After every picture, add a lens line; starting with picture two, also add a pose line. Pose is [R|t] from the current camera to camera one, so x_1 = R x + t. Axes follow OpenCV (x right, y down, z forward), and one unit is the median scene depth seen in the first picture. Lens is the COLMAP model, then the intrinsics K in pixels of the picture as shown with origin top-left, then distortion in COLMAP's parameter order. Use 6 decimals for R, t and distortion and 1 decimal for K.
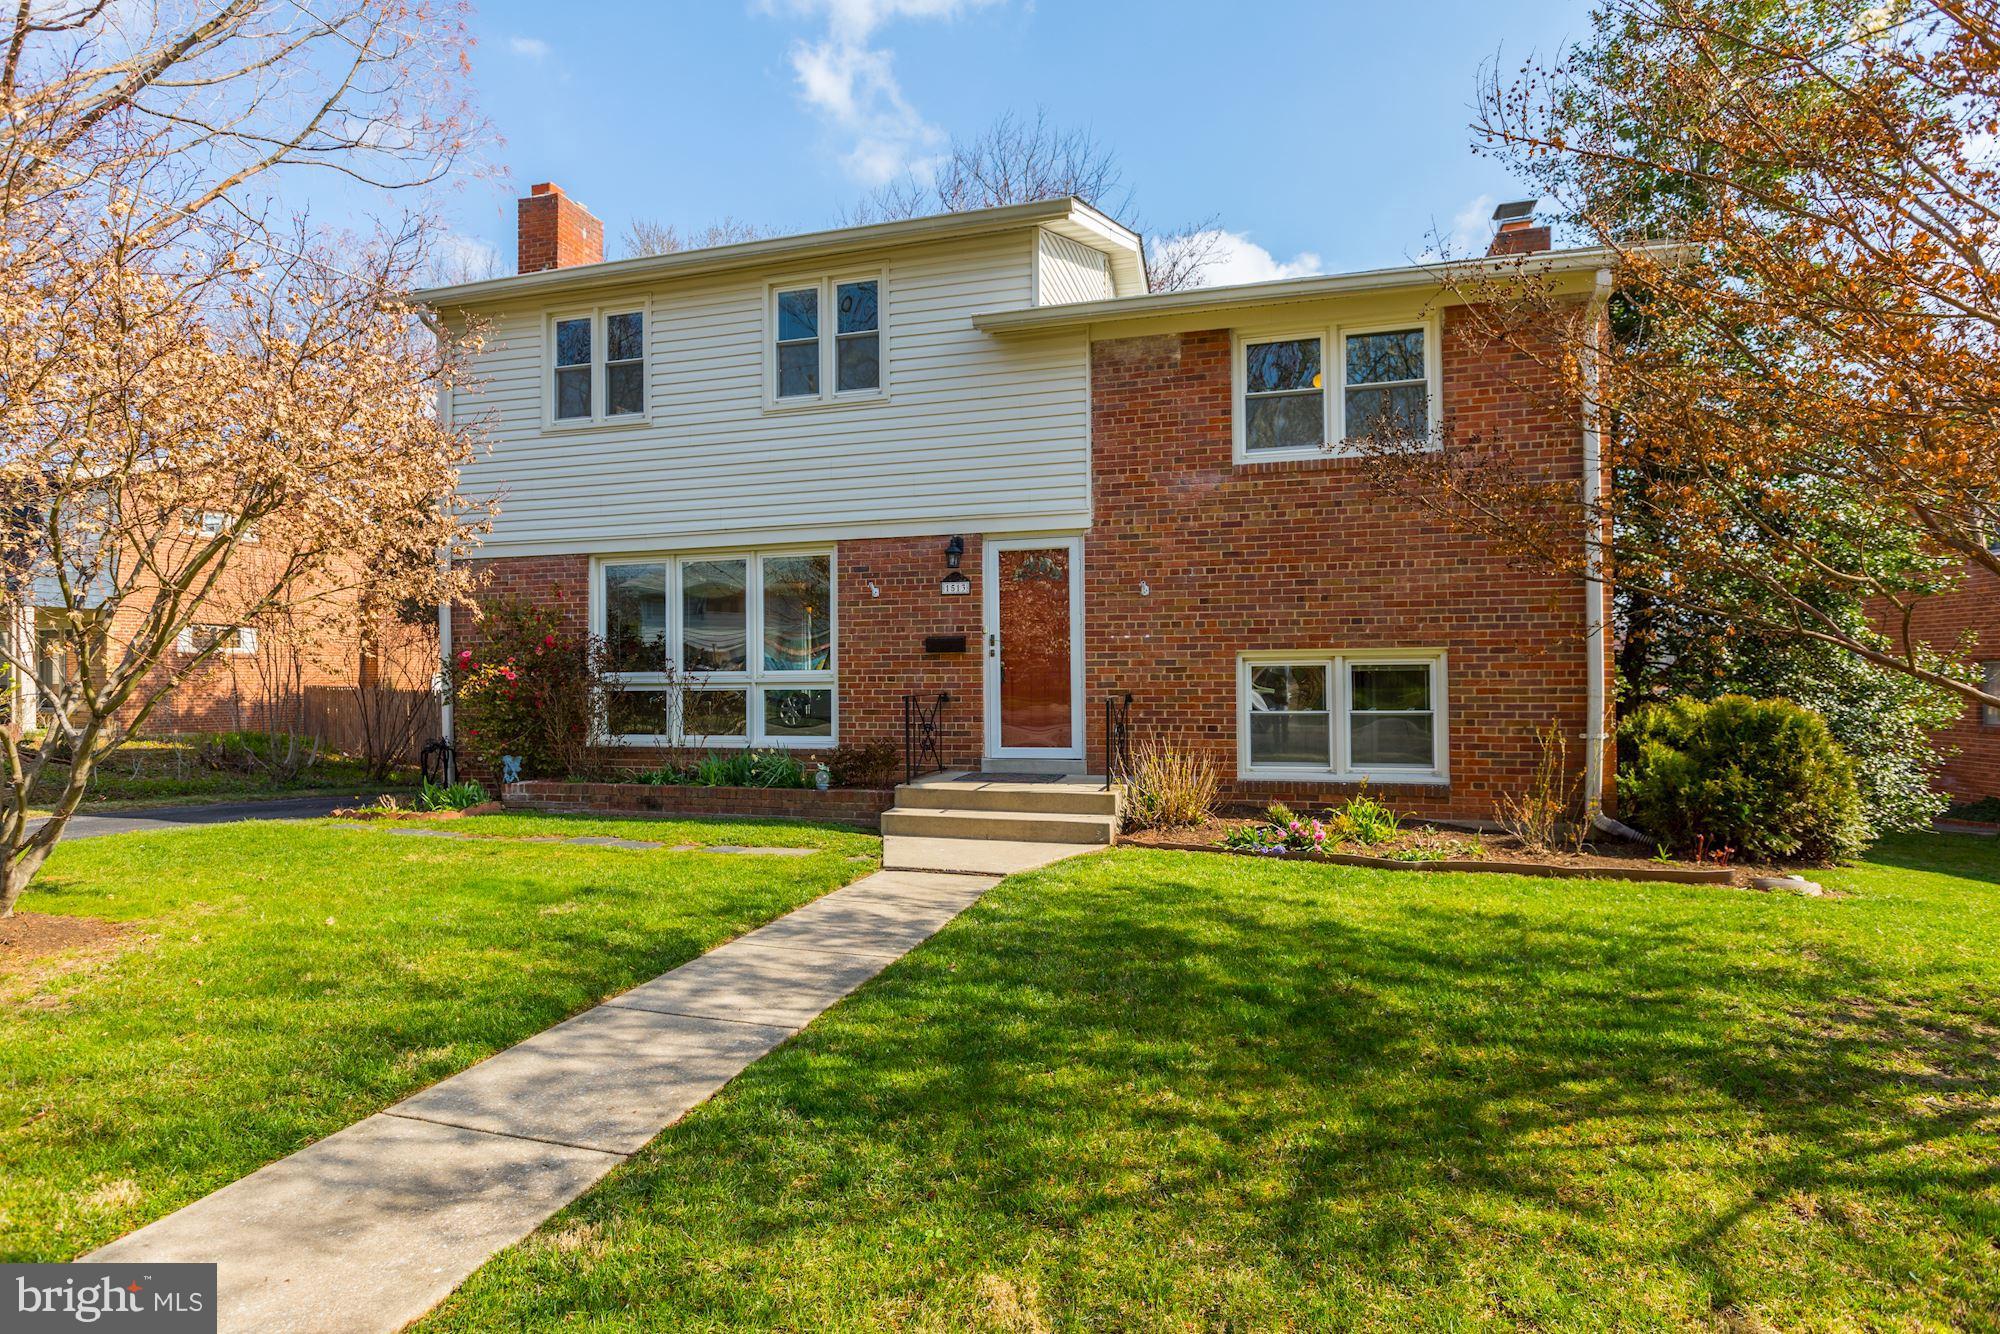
lens RADIAL K [[770.7, 0, 1000.2], [0, 770.7, 612.4], [0, 0, 1]] dist [-0.002500, -0.000043]
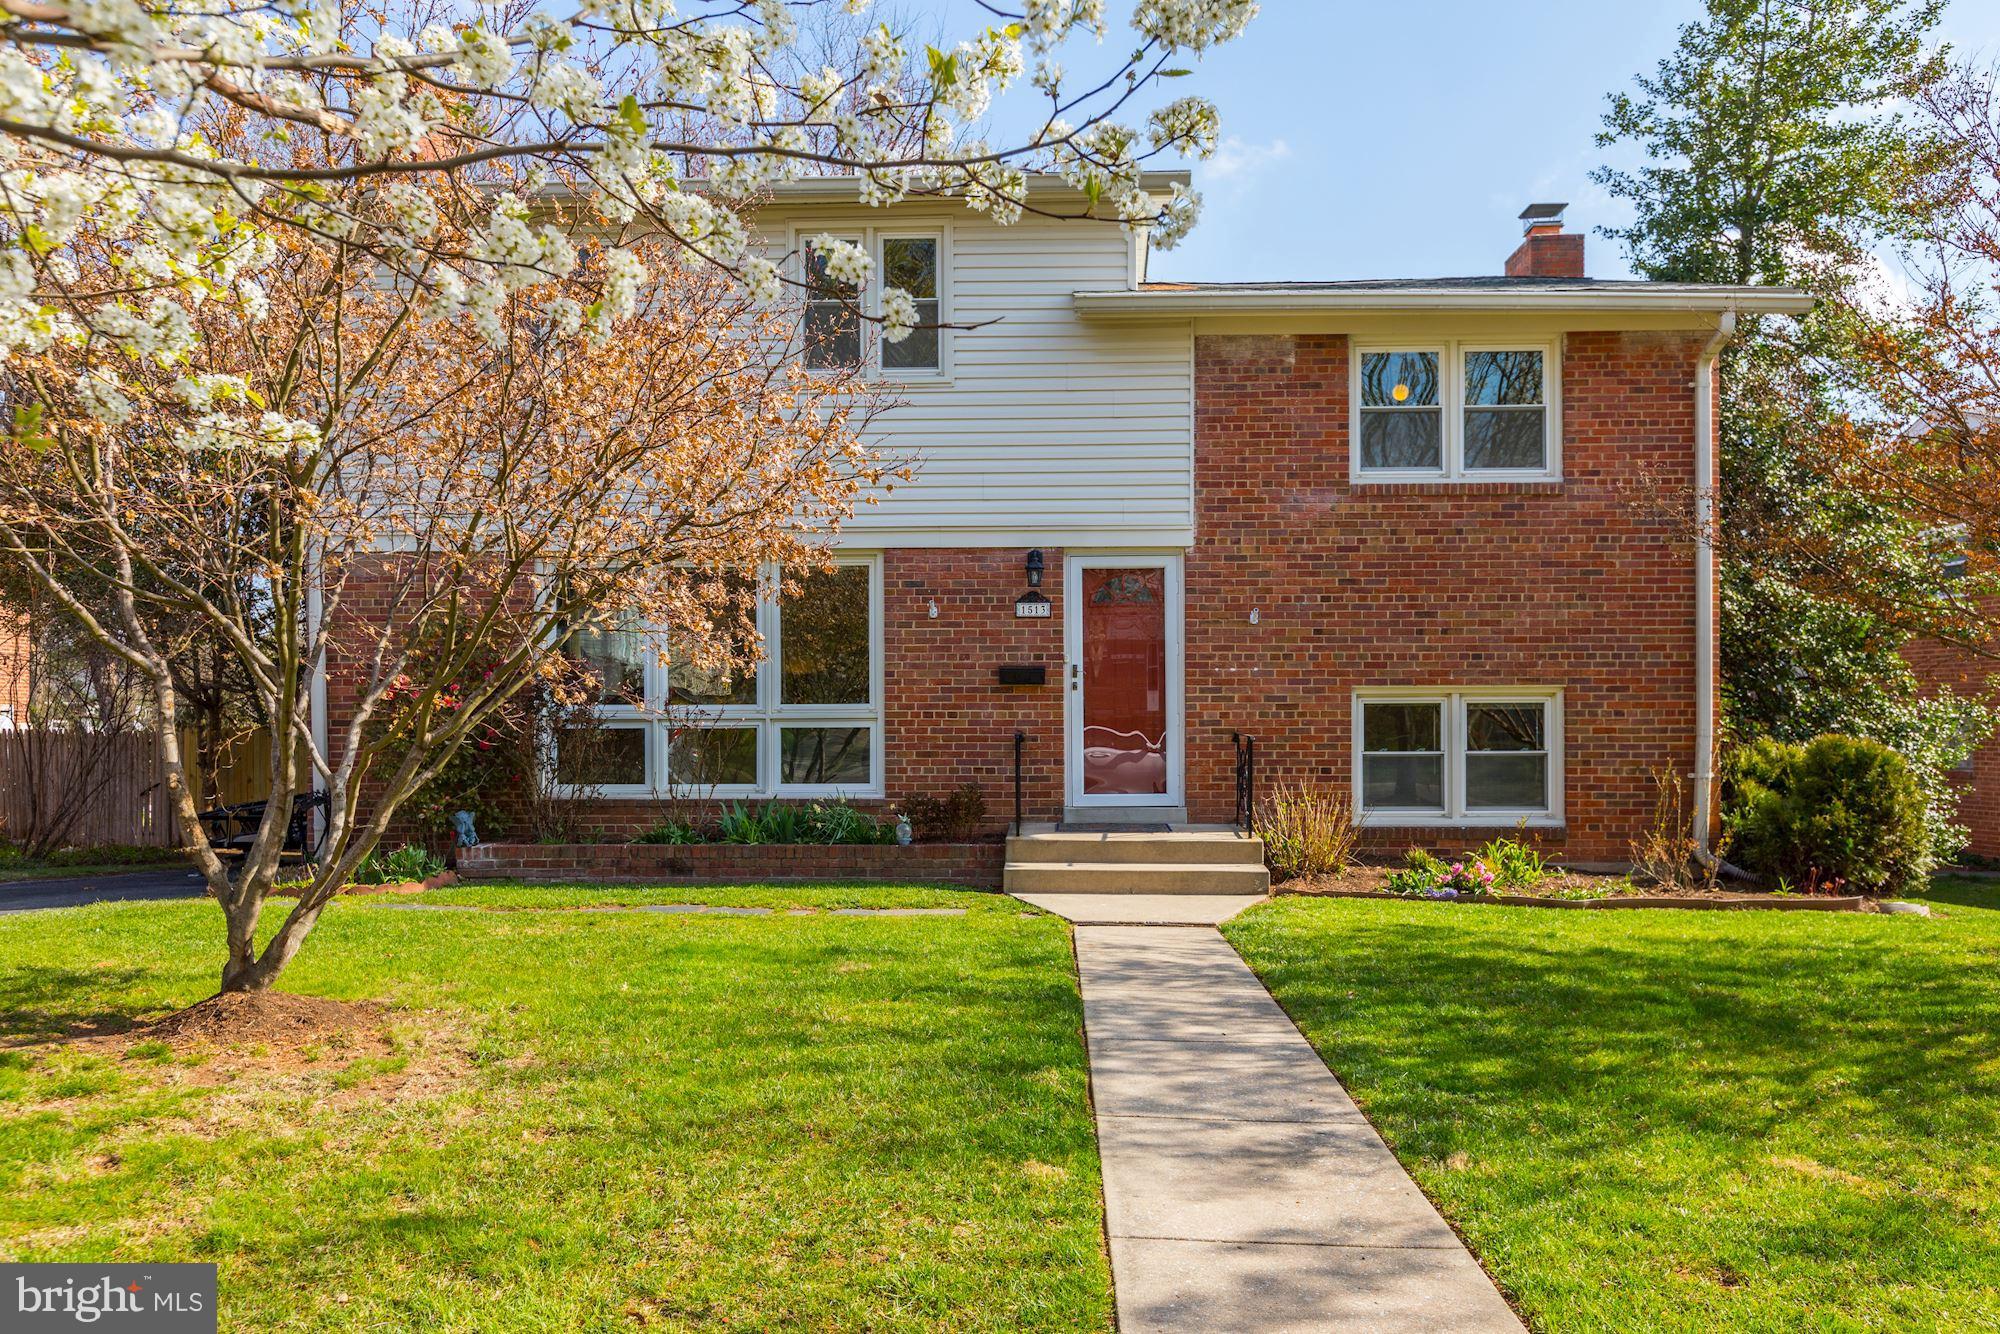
lens RADIAL K [[976.8, 0, 1017.8], [0, 976.8, 644.5], [0, 0, 1]] dist [-0.003970, 0.000753]
pose [[0.982963, 0.018741, 0.182844, -0.308191], [-0.020681, 0.999748, 0.008709, -0.002367], [-0.182635, -0.012342, 0.983103, -0.077072]]
